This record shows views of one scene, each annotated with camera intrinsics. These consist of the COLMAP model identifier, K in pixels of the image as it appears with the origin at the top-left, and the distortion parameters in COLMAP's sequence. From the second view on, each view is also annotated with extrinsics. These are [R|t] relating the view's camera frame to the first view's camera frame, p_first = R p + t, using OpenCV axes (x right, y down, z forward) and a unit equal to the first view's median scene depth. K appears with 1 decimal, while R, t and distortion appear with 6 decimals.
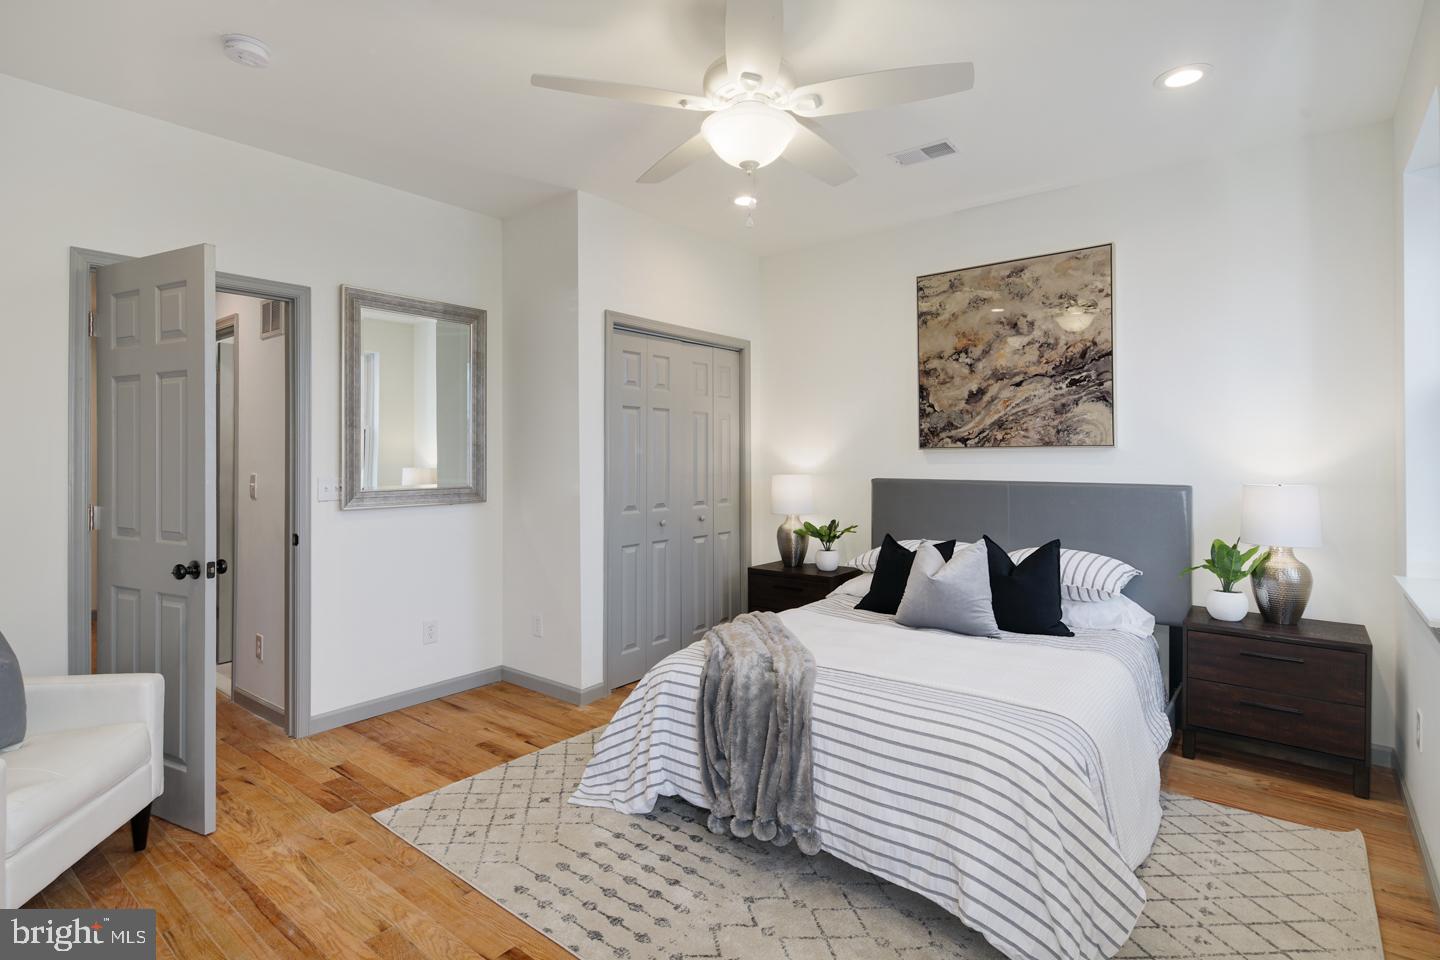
lens RADIAL K [[715.1, 0, 719.3], [0, 715.1, 452.3], [0, 0, 1]] dist [0.000687, -0.000727]
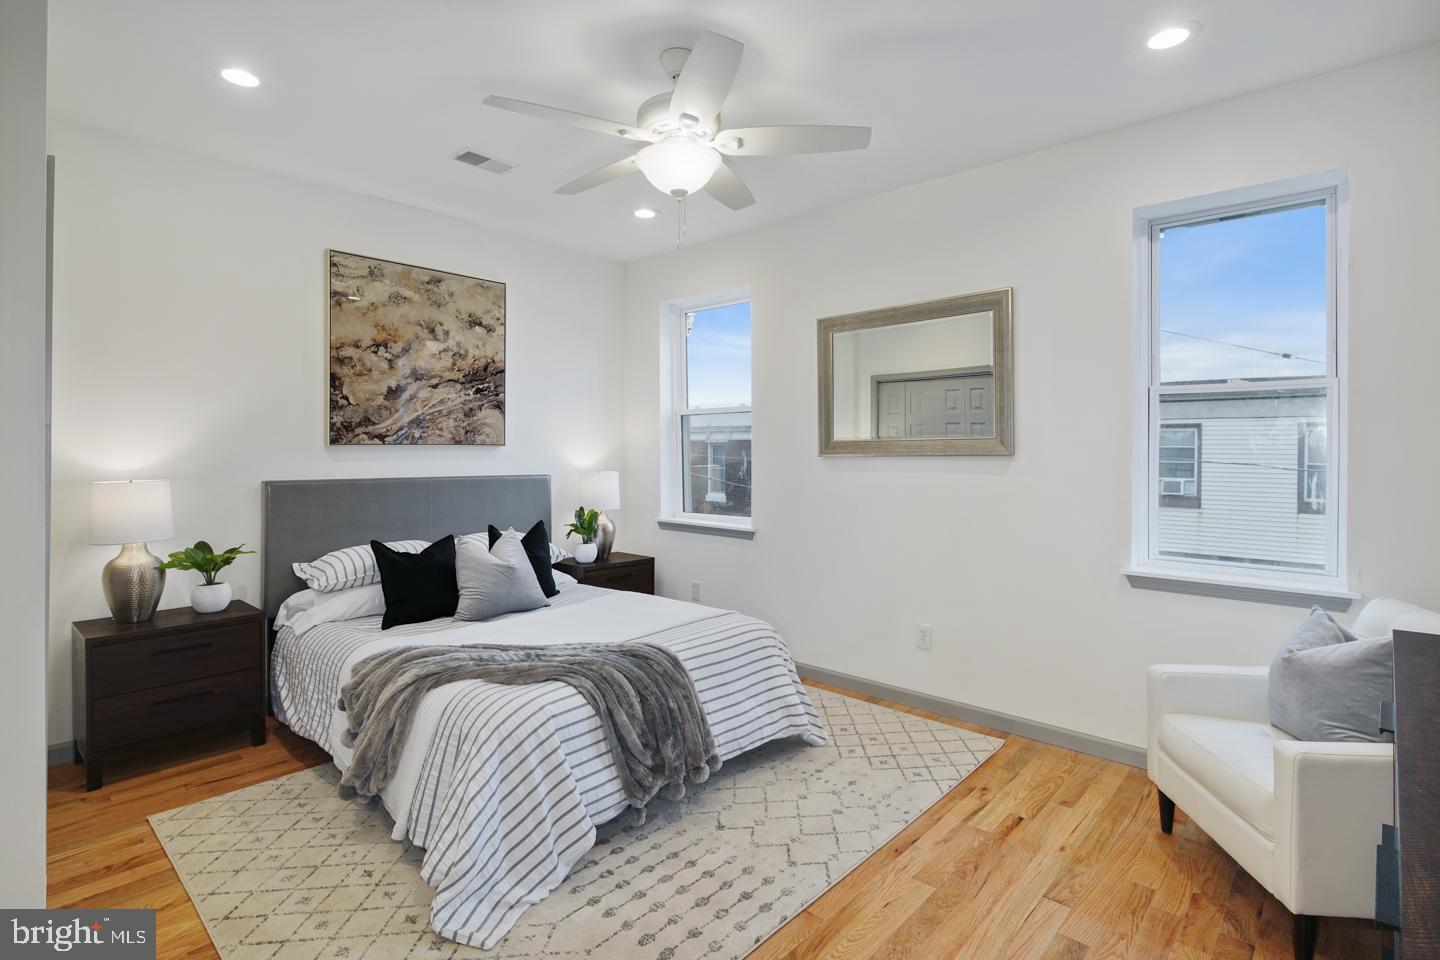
lens RADIAL K [[715.1, 0, 719.3], [0, 715.1, 452.3], [0, 0, 1]] dist [0.000687, -0.000727]
pose [[0.050124, 0.001587, 0.998742, -0.627727], [-0.007320, 0.999972, -0.001222, 0.001723], [-0.998716, -0.007250, 0.050134, 0.518632]]
